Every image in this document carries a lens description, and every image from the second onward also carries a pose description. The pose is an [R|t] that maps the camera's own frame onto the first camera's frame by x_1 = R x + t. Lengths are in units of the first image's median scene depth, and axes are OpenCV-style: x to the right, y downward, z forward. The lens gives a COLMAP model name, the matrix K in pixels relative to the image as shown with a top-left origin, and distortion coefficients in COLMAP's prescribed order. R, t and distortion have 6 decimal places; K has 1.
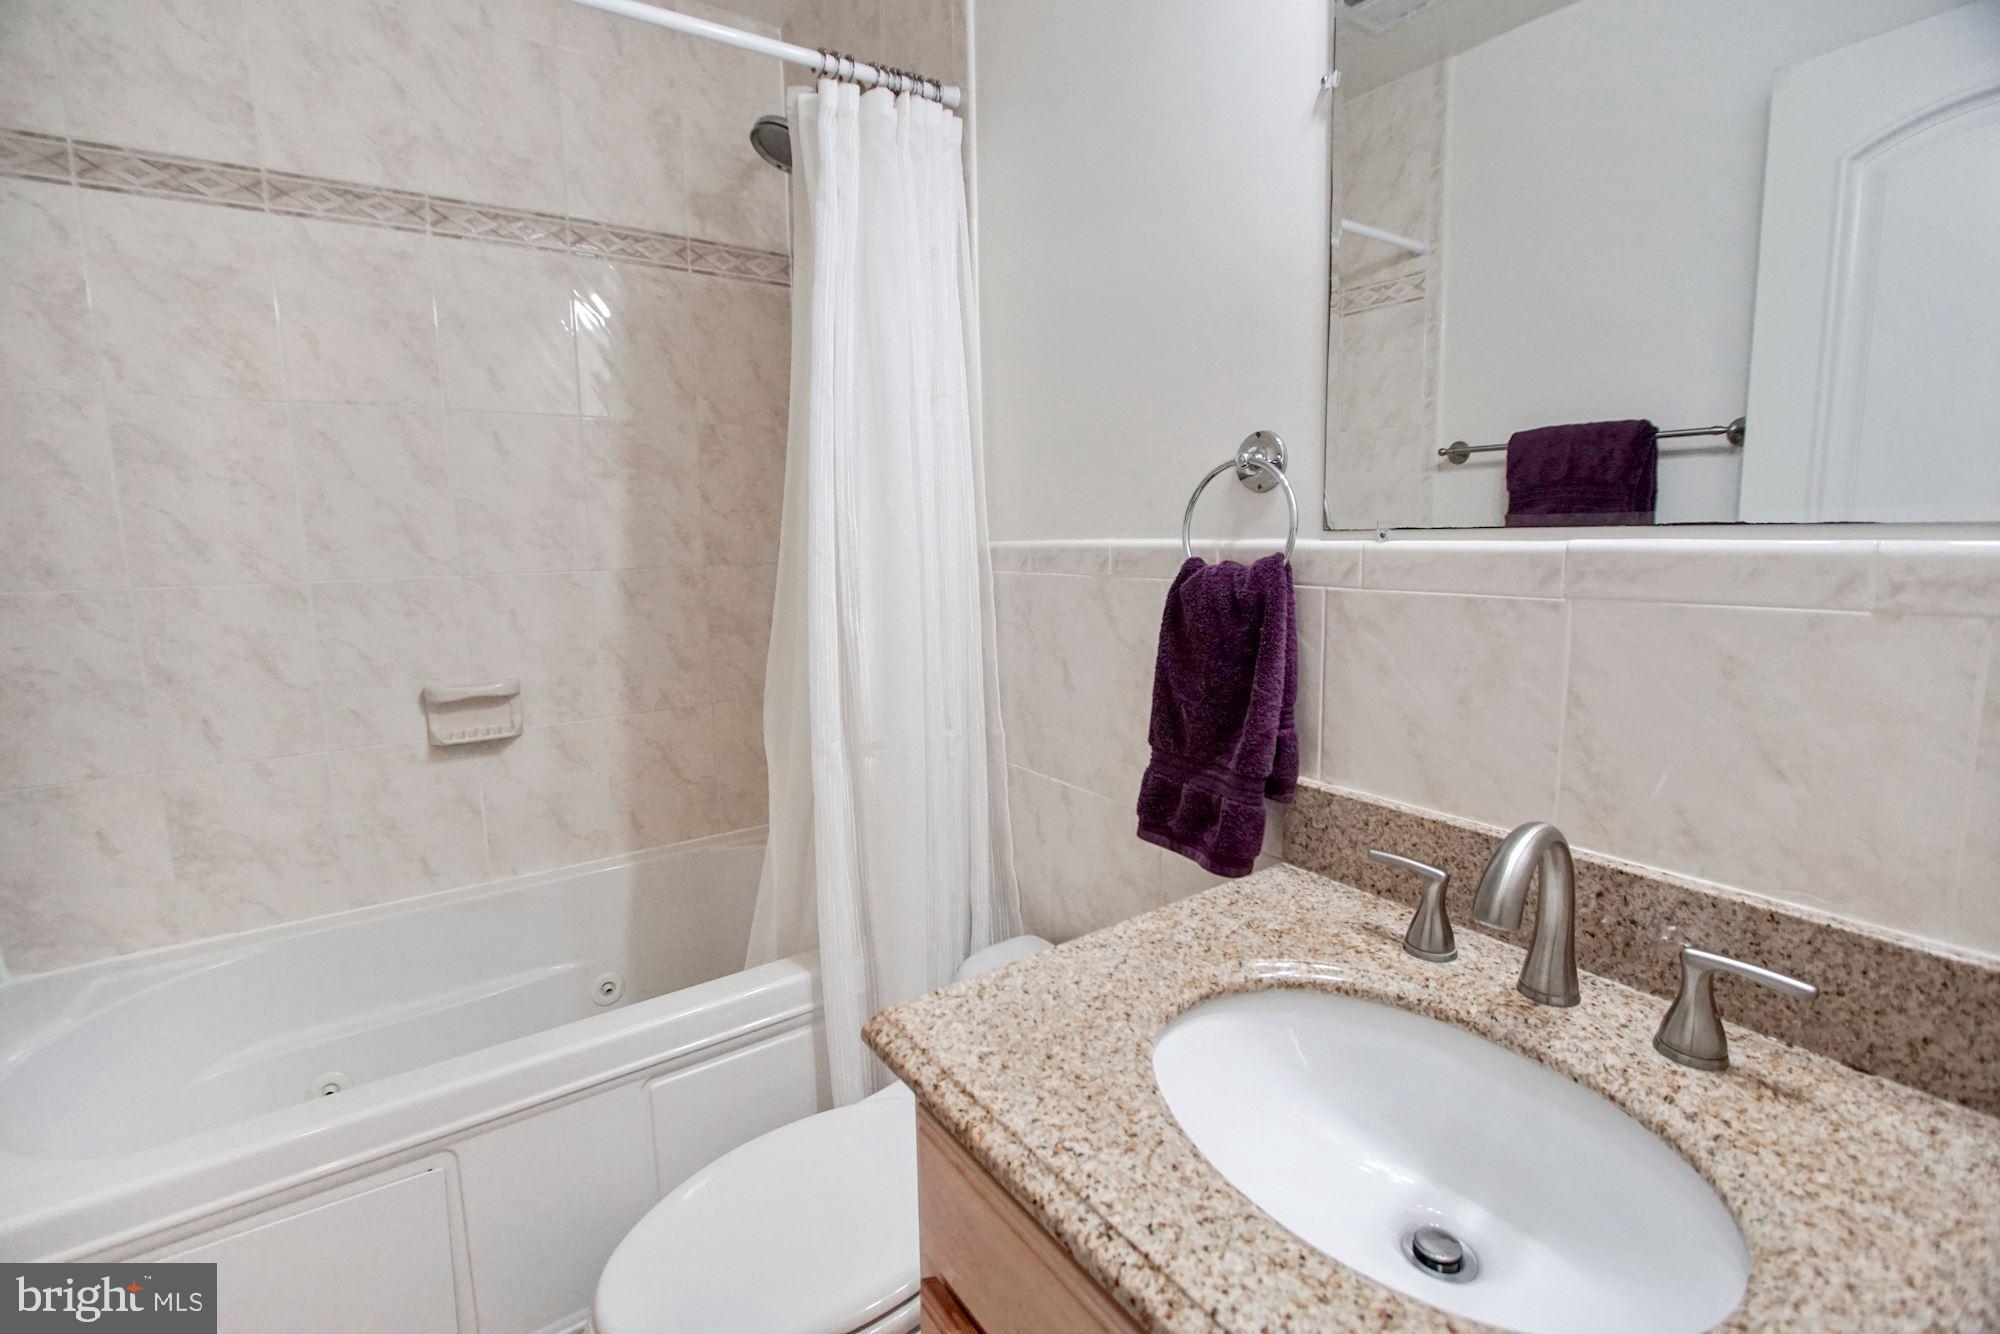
lens RADIAL K [[886.1, 0, 994.7], [0, 886.1, 602.1], [0, 0, 1]] dist [-0.003215, 0.000176]
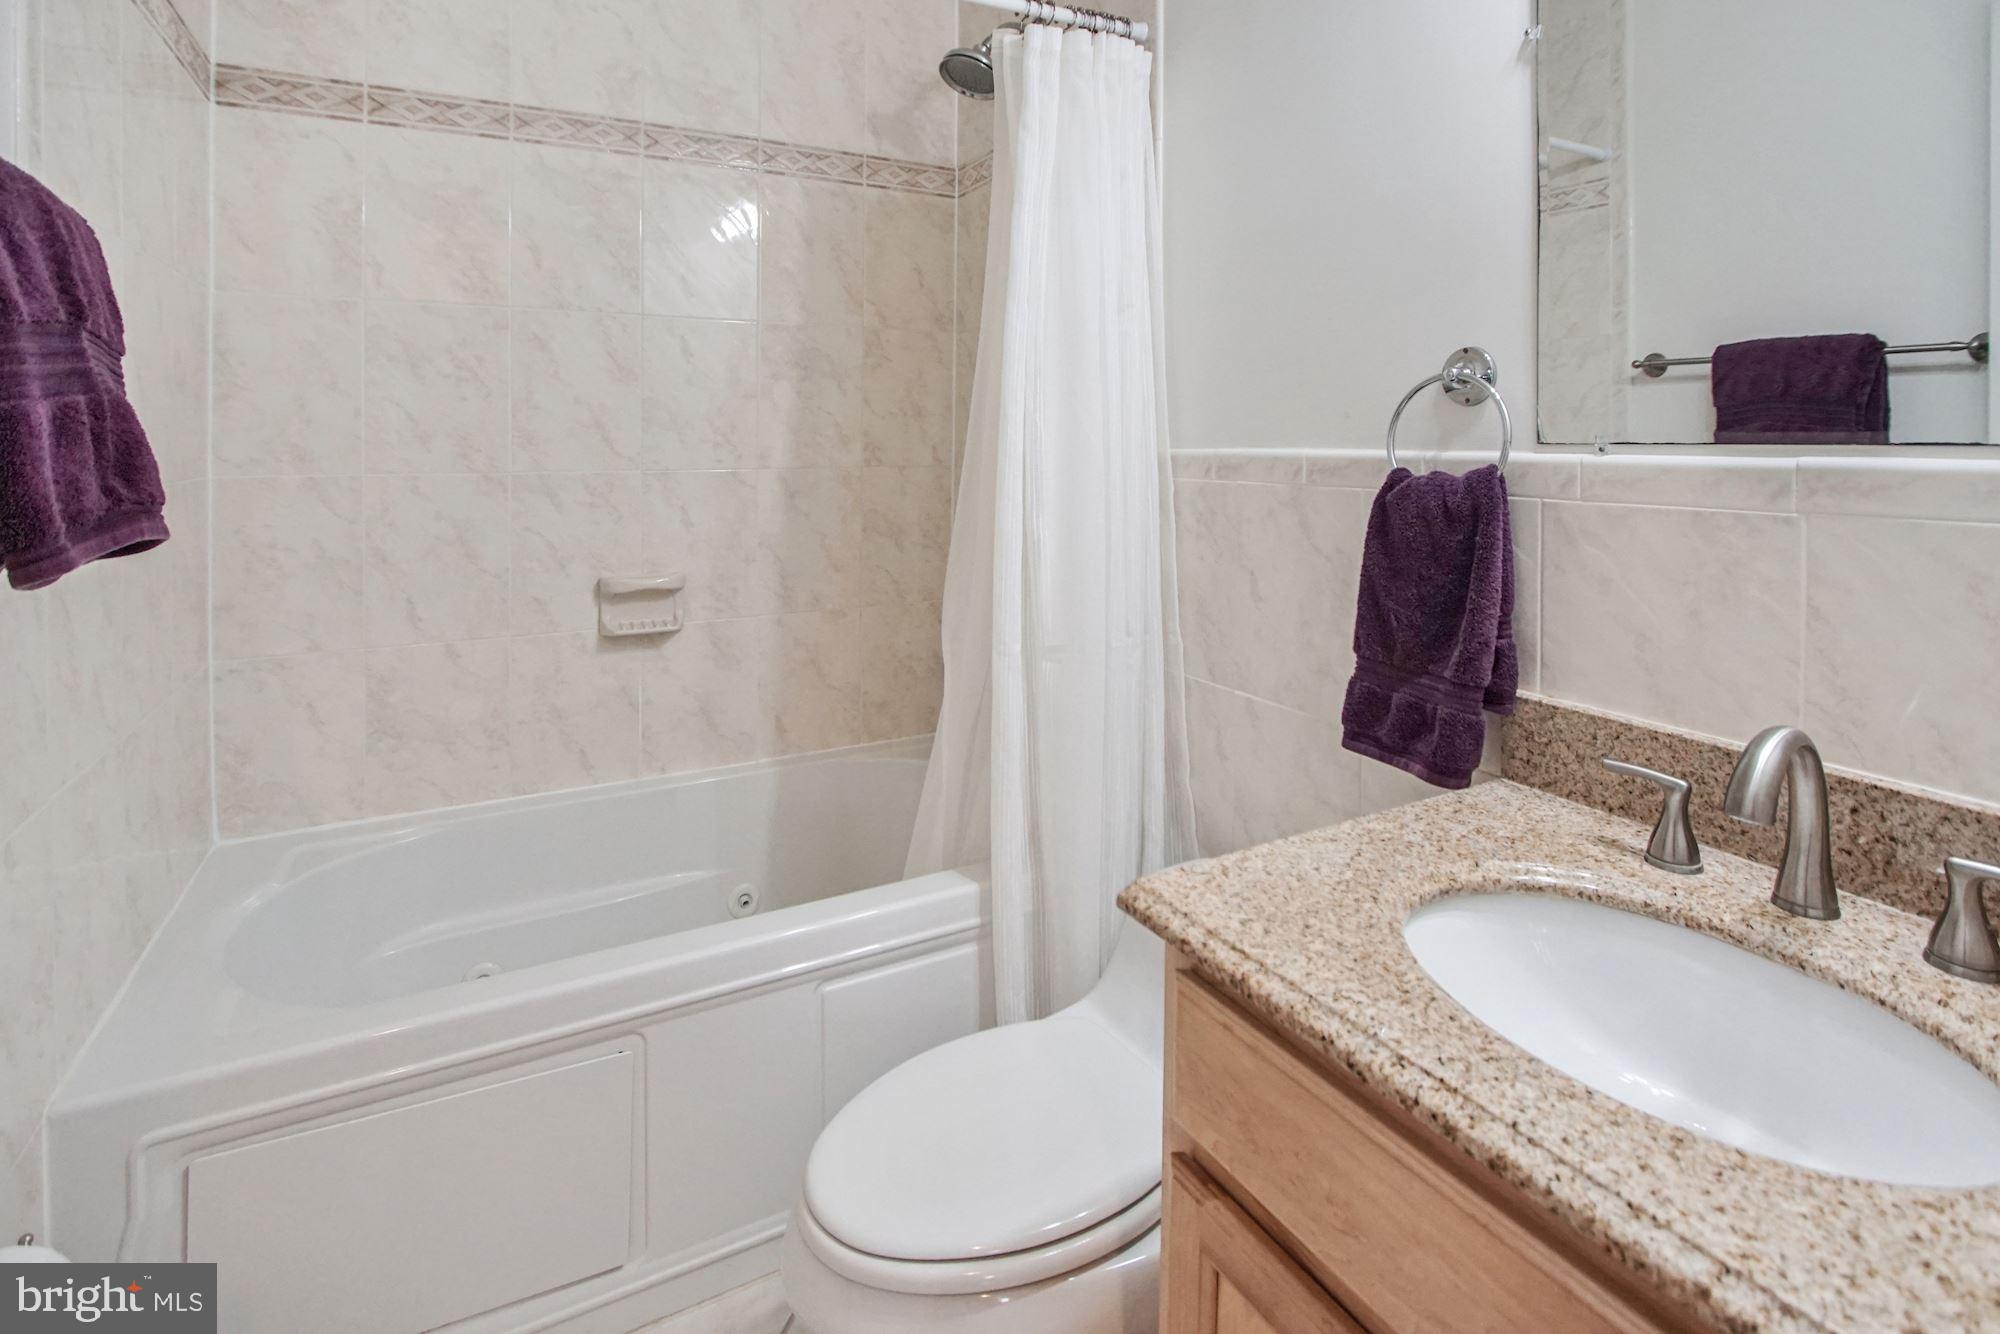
lens RADIAL K [[972.4, 0, 991.4], [0, 972.4, 405.9], [0, 0, 1]] dist [-0.001597, -0.000712]
pose [[0.994043, 0.016766, -0.107692, -0.130056], [-0.028827, 0.993353, -0.111437, 0.018388], [0.105108, 0.113878, 0.987919, -0.176985]]
